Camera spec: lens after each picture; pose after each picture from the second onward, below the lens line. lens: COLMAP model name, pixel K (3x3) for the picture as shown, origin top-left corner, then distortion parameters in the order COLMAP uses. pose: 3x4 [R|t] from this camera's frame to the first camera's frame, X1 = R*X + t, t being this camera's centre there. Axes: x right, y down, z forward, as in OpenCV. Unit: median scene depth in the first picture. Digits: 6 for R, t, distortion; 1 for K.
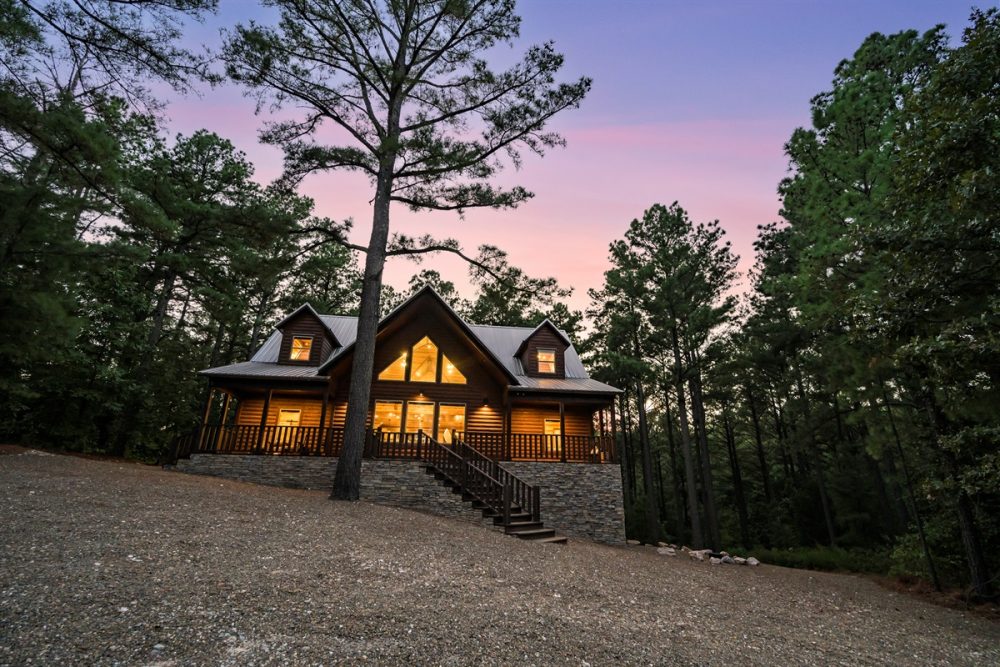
lens RADIAL K [[462.4, 0, 502.5], [0, 462.4, 332.7], [0, 0, 1]] dist [0.013625, -0.000202]
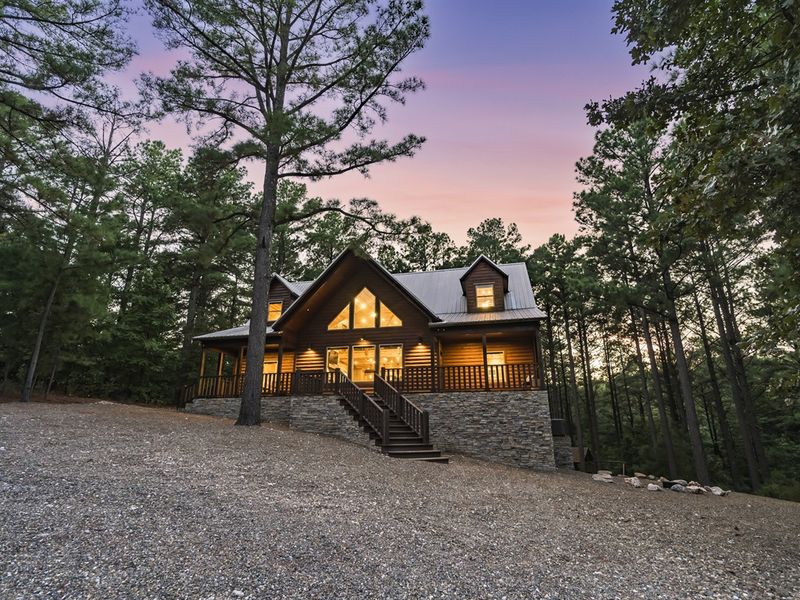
lens RADIAL K [[448.2, 0, 400.0], [0, 448.2, 300.0], [0, 0, 1]] dist [0.017284, -0.000498]
pose [[0.927320, -0.126343, -0.352299, 0.333560], [0.137831, 0.990427, 0.007605, 0.046437], [0.347965, -0.055610, 0.935857, 0.014157]]
